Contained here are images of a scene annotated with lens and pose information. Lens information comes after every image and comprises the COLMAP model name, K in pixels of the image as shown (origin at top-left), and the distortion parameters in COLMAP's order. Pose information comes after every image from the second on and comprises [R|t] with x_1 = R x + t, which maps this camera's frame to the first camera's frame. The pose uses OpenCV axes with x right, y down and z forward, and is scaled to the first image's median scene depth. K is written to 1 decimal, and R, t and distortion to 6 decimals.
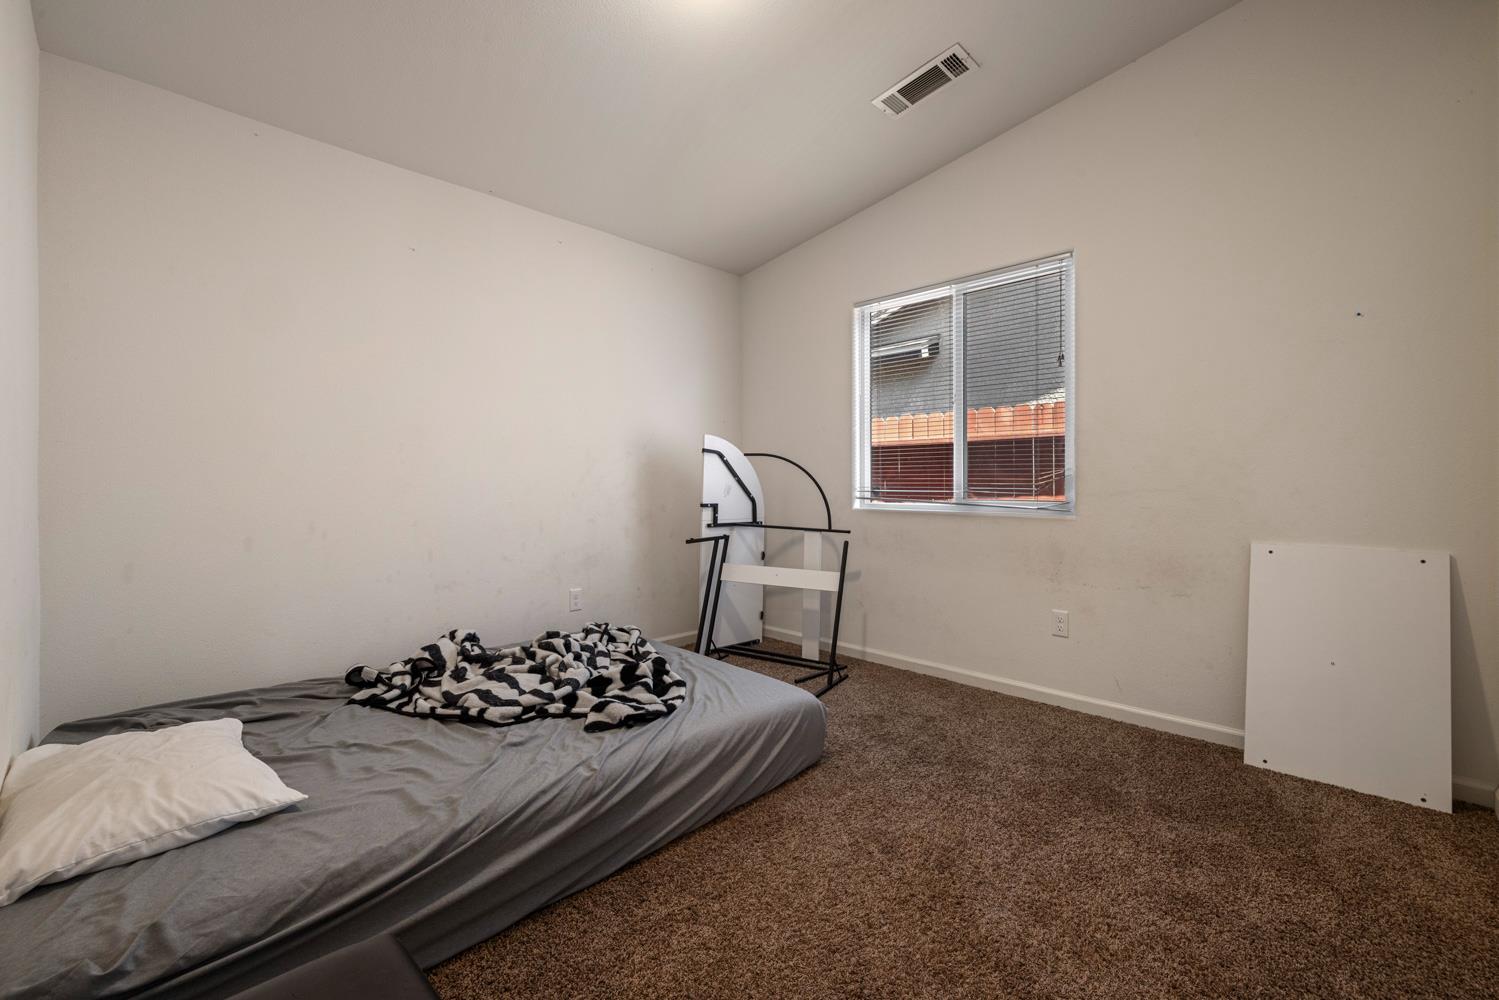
lens RADIAL K [[623.9, 0, 747.1], [0, 623.9, 491.3], [0, 0, 1]] dist [0.000074, -0.000229]
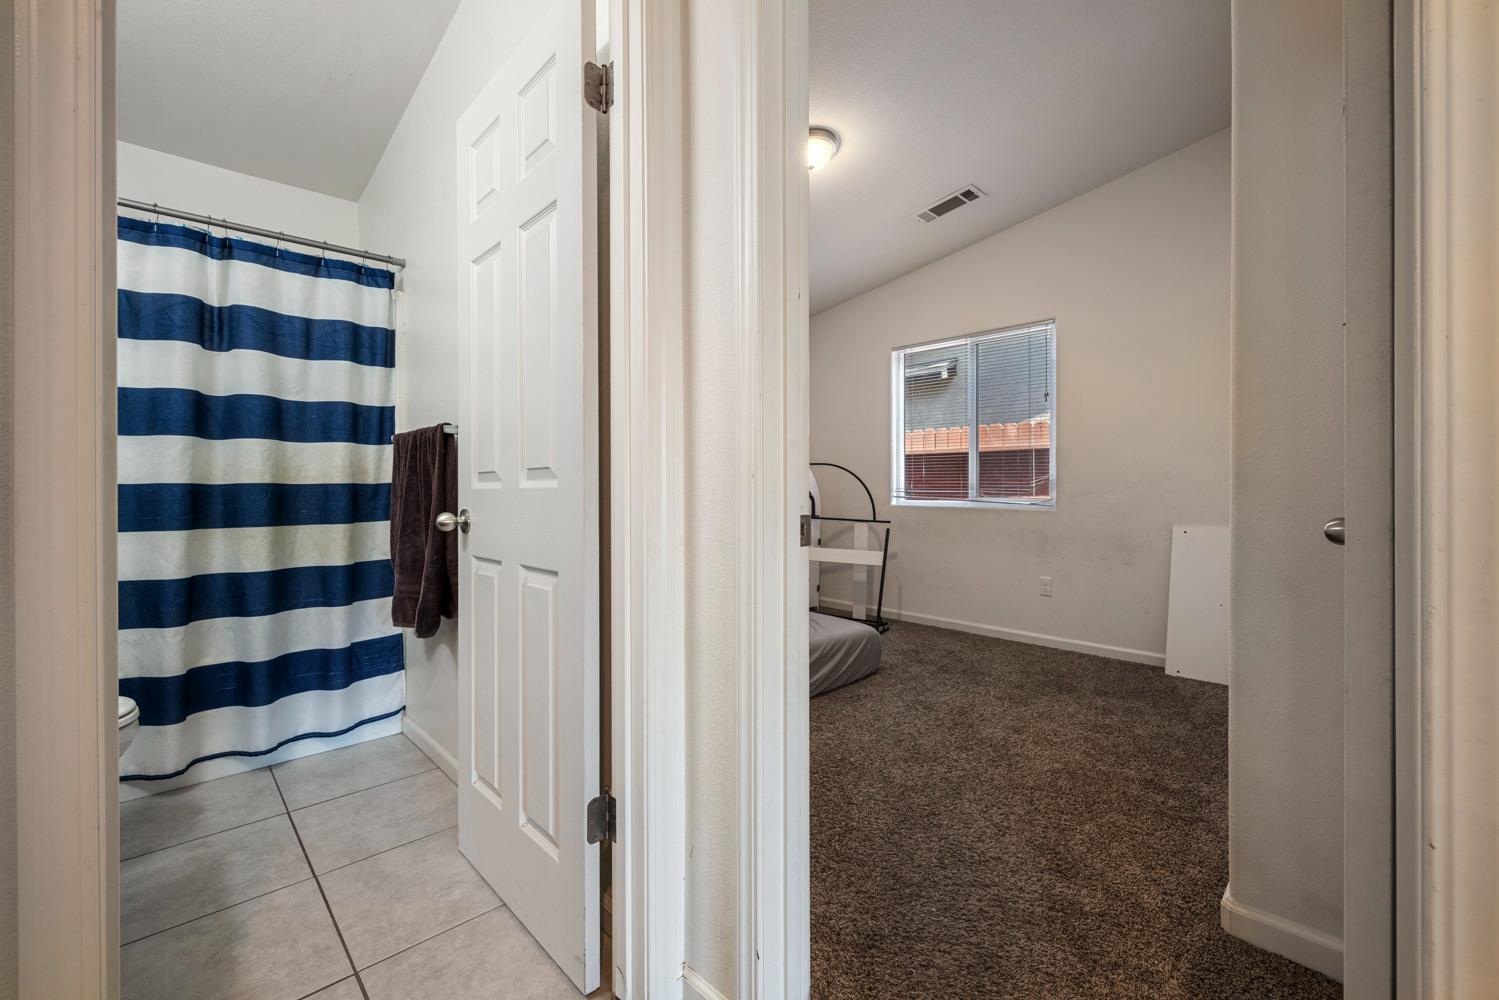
lens RADIAL K [[623.9, 0, 747.1], [0, 623.9, 491.3], [0, 0, 1]] dist [0.000074, -0.000229]
pose [[0.999717, 0.001150, -0.023752, -0.111730], [-0.001222, 0.999995, -0.003014, 0.004129], [0.023749, 0.003043, 0.999713, -0.347819]]
